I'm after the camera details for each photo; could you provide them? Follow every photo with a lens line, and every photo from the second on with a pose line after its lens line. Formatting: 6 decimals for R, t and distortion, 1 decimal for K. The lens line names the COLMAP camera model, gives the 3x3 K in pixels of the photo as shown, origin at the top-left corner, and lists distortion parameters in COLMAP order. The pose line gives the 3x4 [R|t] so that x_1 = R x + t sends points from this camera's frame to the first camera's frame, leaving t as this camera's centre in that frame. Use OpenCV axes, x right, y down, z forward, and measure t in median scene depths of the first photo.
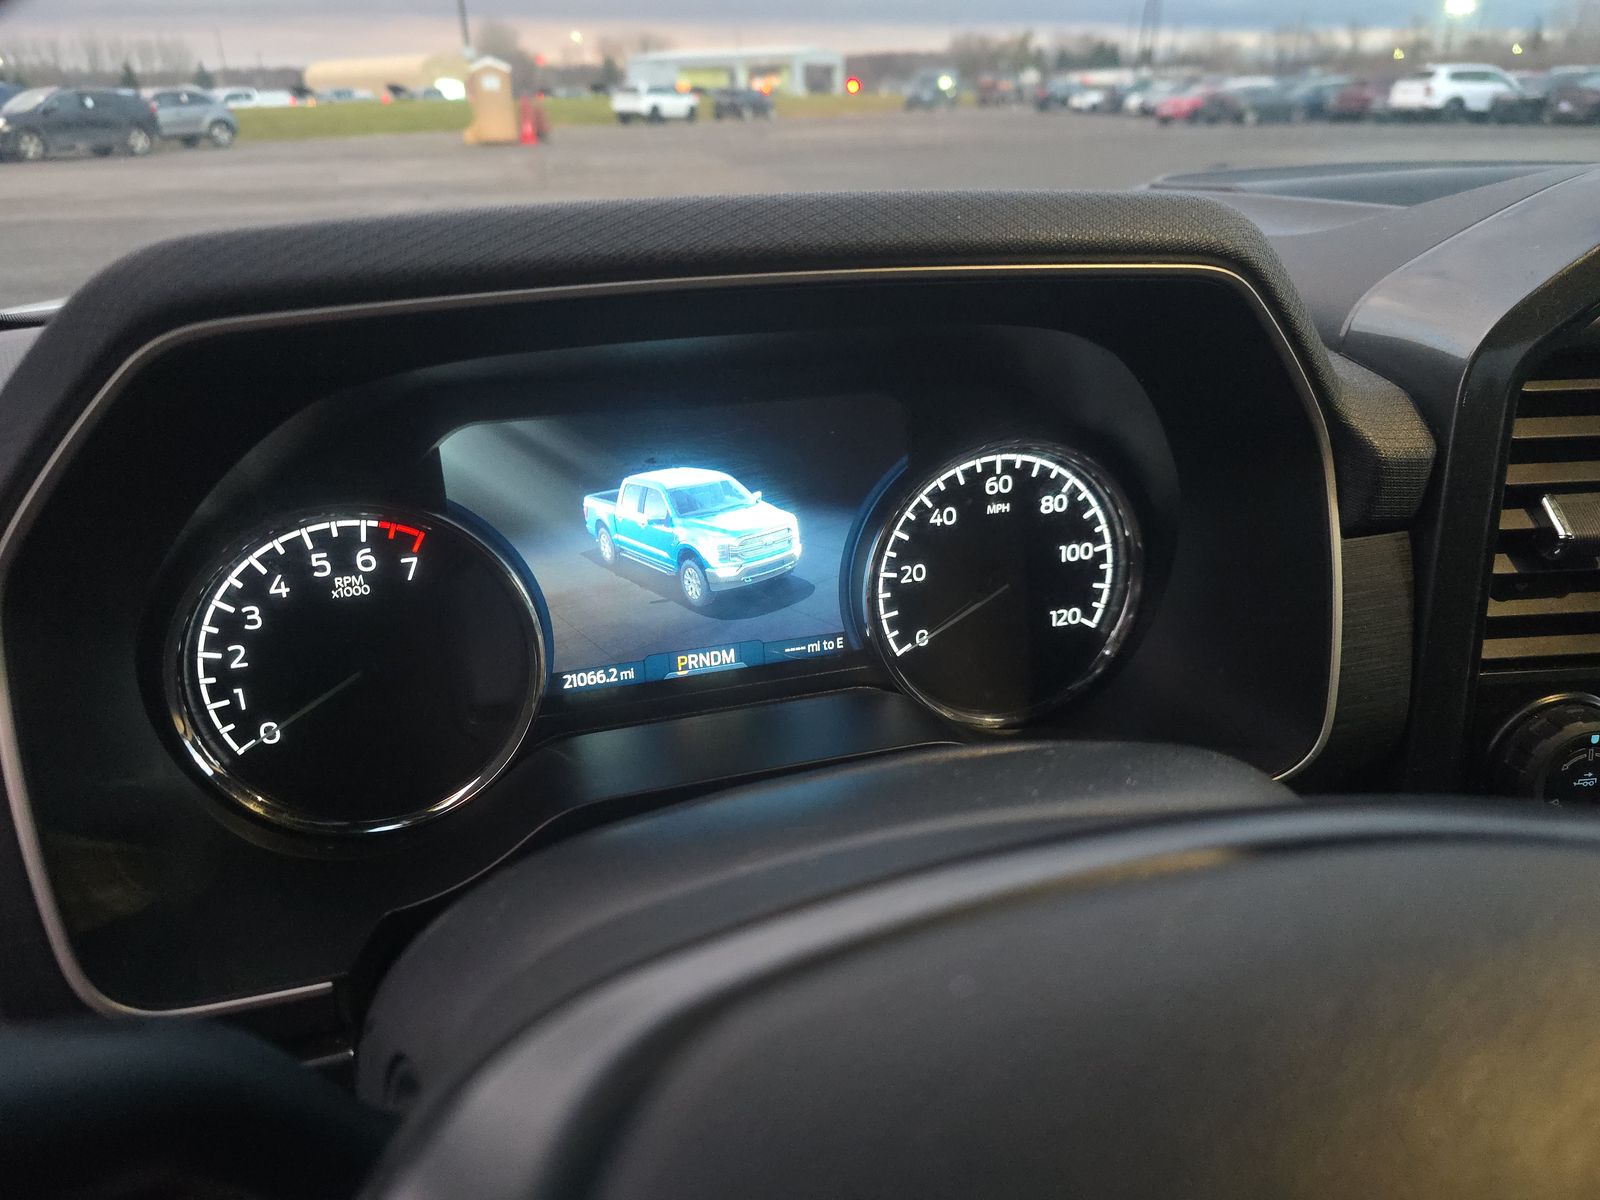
lens RADIAL K [[1108.3, 0, 805.2], [0, 1108.3, 593.1], [0, 0, 1]] dist [0.081905, -0.110258]
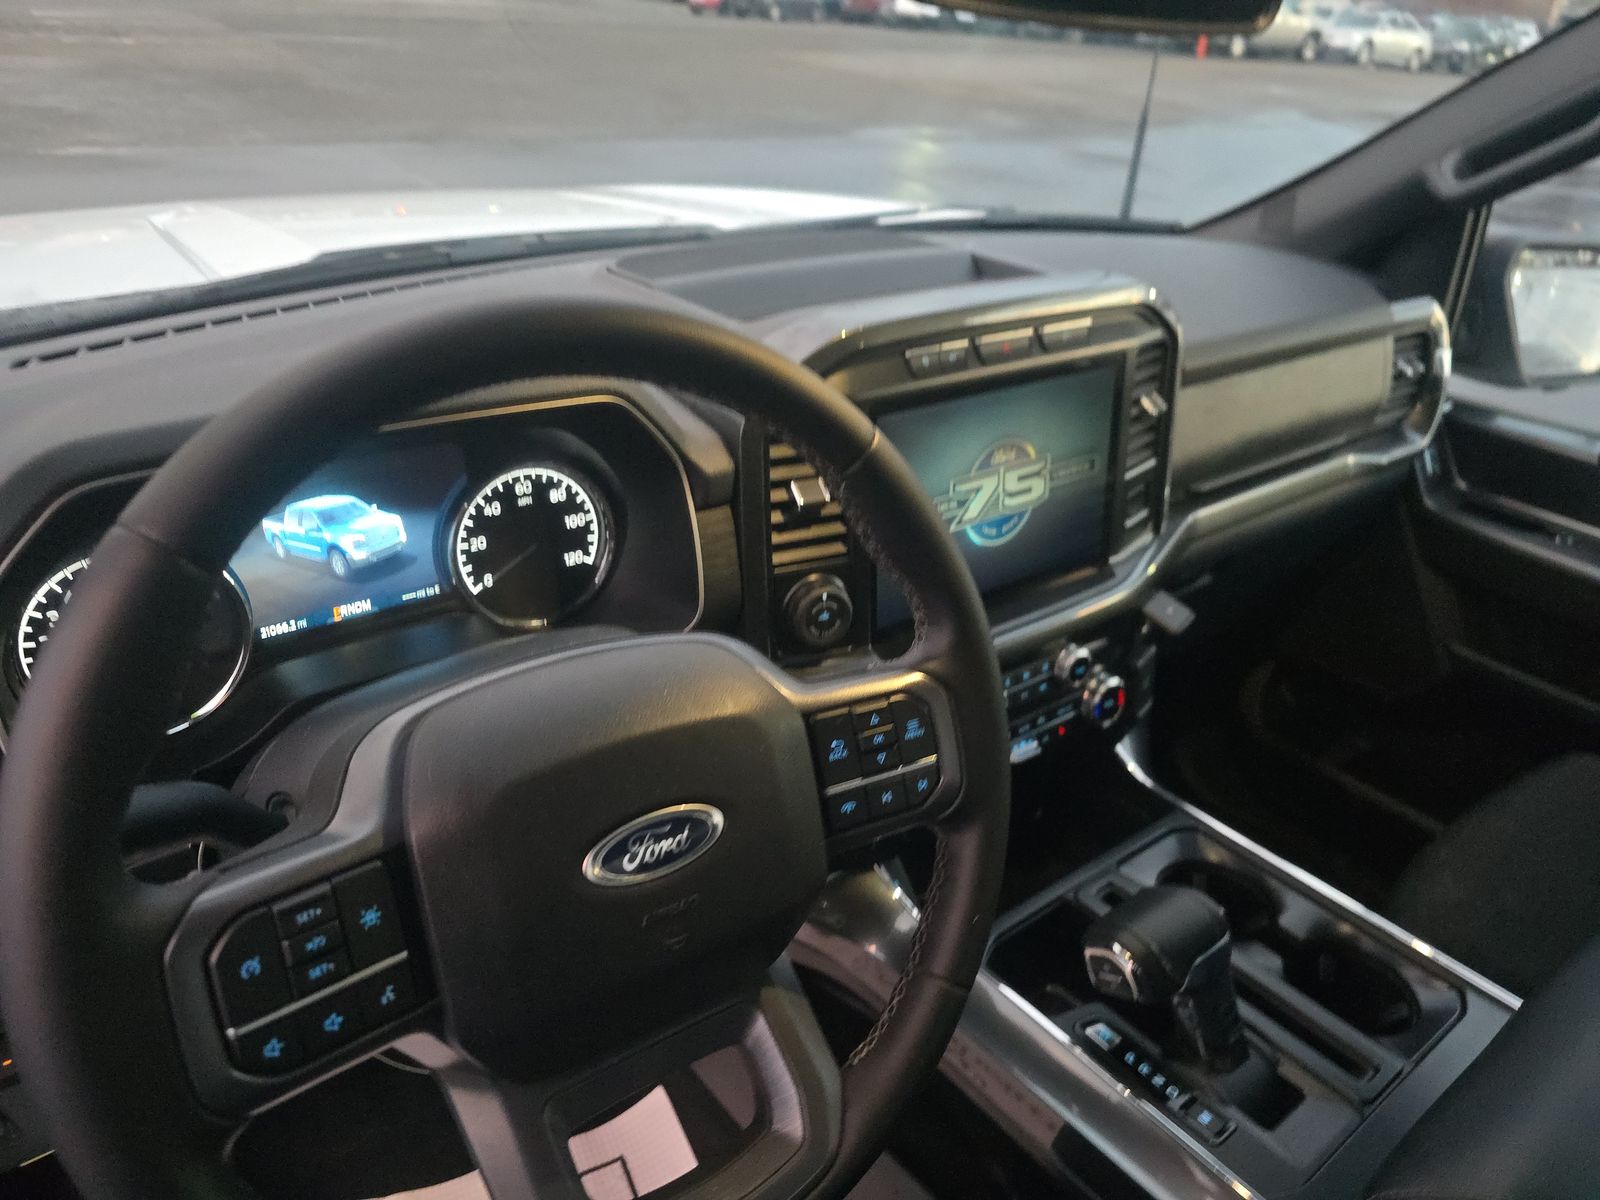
lens RADIAL K [[1108.3, 0, 805.2], [0, 1108.3, 593.1], [0, 0, 1]] dist [0.081905, -0.110258]
pose [[0.932782, -0.115301, 0.341501, -0.027542], [0.079817, 0.990008, 0.116244, -0.103076], [-0.351492, -0.081173, 0.932665, -0.786590]]
